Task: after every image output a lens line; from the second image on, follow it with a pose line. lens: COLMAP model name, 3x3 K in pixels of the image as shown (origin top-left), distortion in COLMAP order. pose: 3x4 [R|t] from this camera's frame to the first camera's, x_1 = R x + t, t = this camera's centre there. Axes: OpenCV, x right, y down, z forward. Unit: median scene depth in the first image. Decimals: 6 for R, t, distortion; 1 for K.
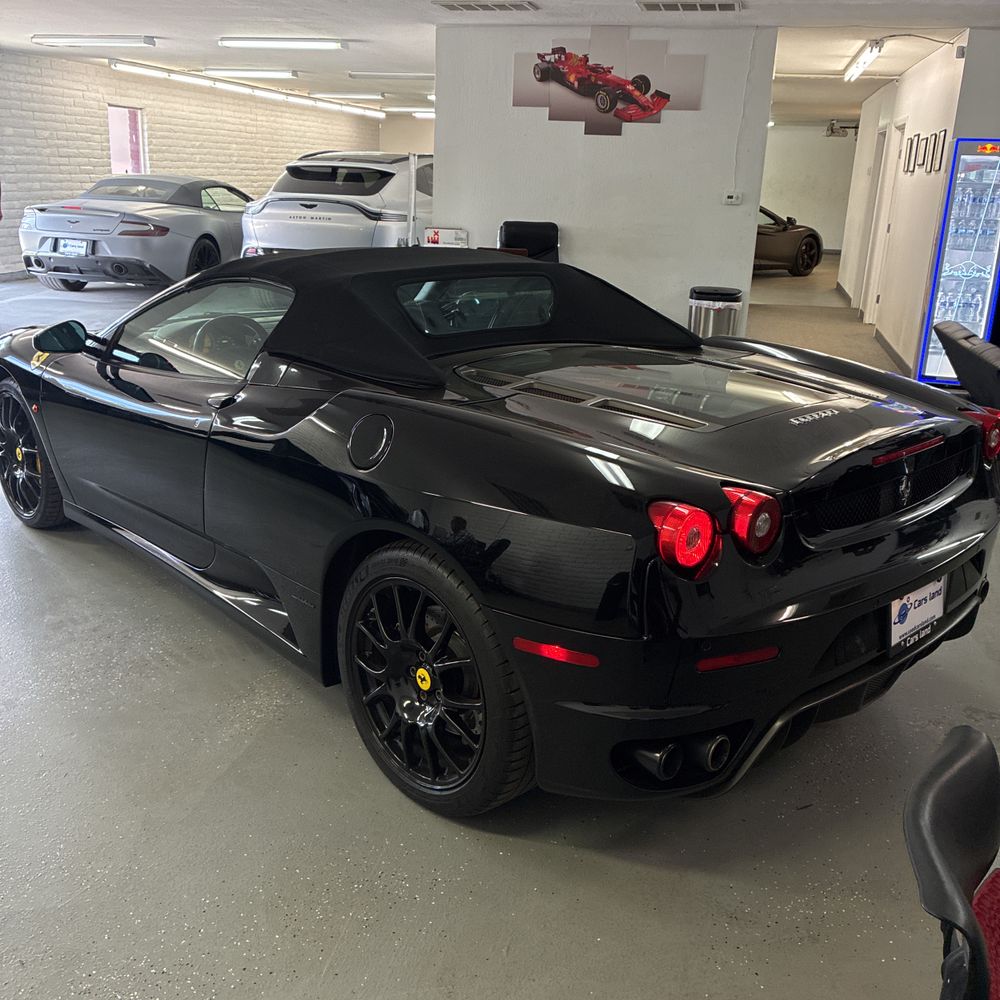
lens RADIAL K [[1047.4, 0, 500.0], [0, 1047.4, 500.0], [0, 0, 1]] dist [0.007387, 0.030971]
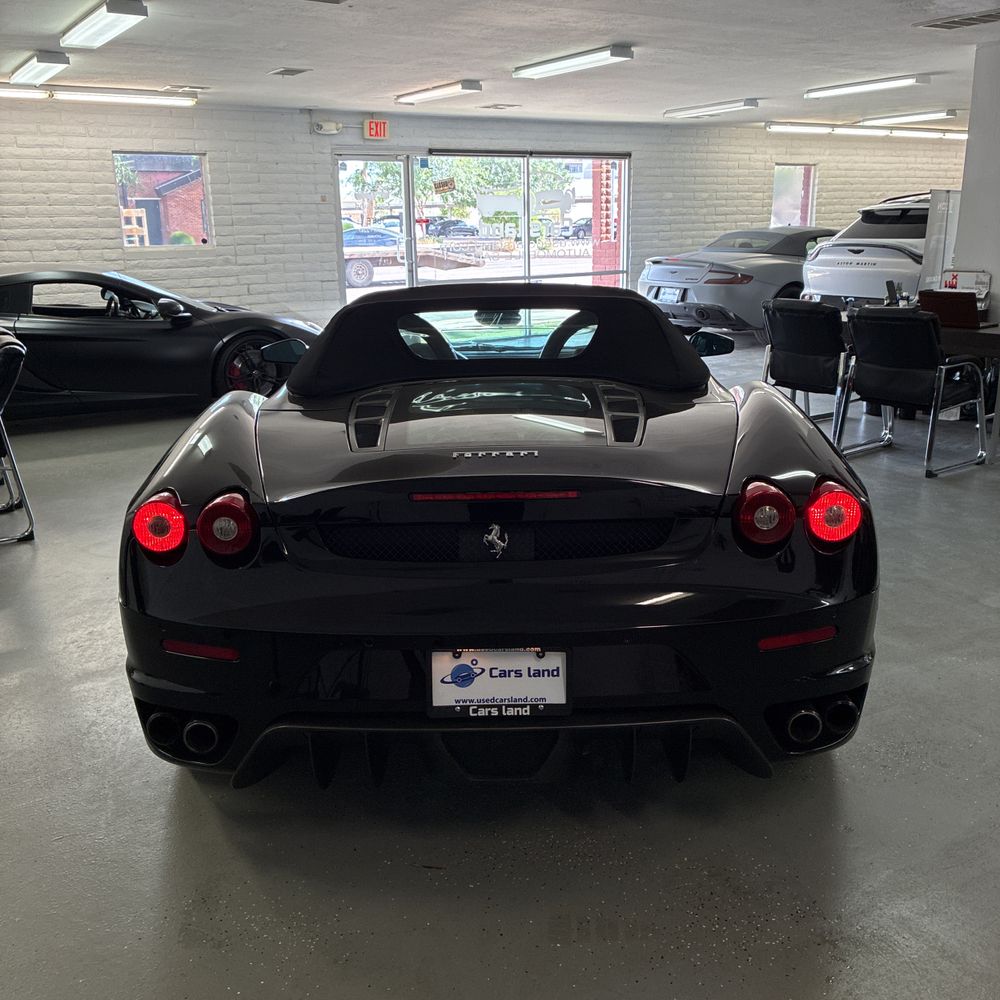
lens RADIAL K [[1047.4, 0, 500.0], [0, 1047.4, 500.0], [0, 0, 1]] dist [0.007387, 0.030971]
pose [[0.716456, 0.134455, -0.684553, 0.239299], [-0.168393, 0.985567, 0.017337, -0.014402], [0.677004, 0.102853, 0.728757, 0.085981]]
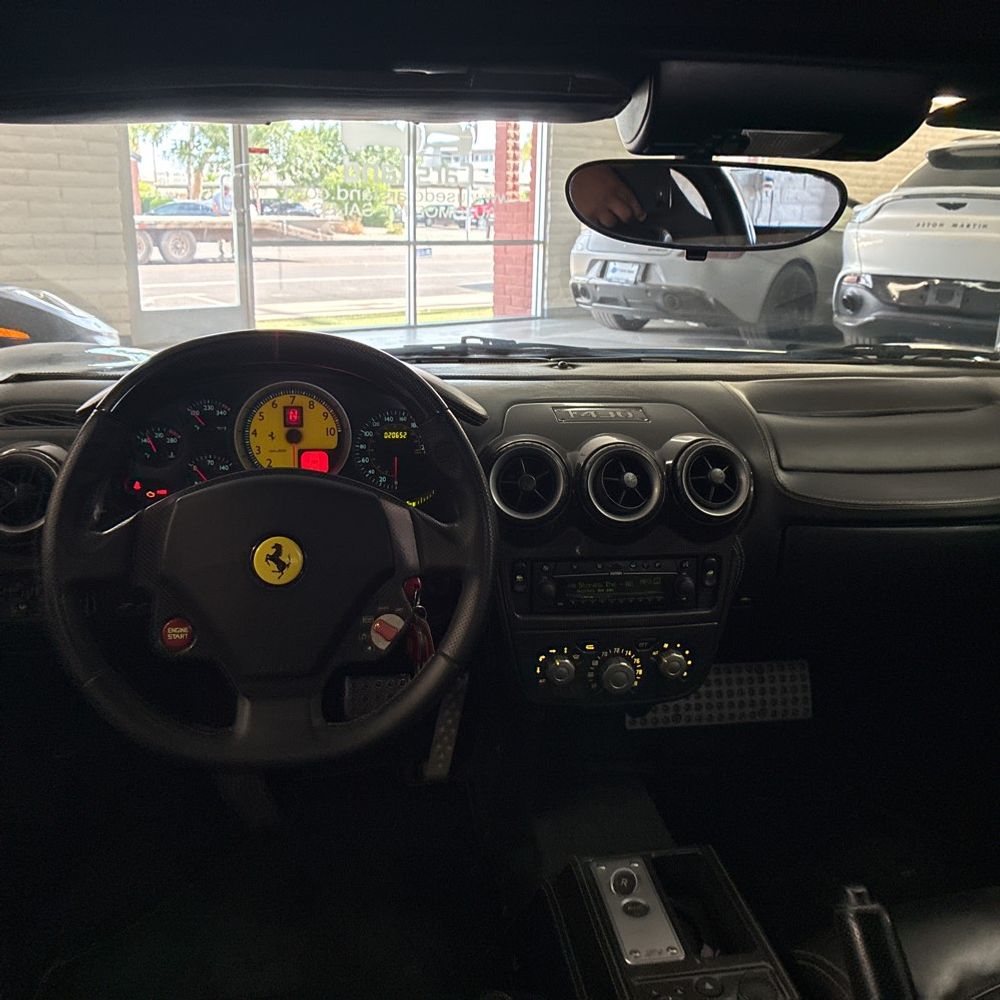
lens RADIAL K [[1012.7, 0, 500.0], [0, 1012.7, 500.0], [0, 0, 1]] dist [-0.020851, 0.023357]
pose [[0.817224, 0.137635, -0.559645, -0.037787], [-0.165746, 0.986168, 0.000500, -0.057009], [0.551973, 0.092350, 0.828732, 0.327772]]
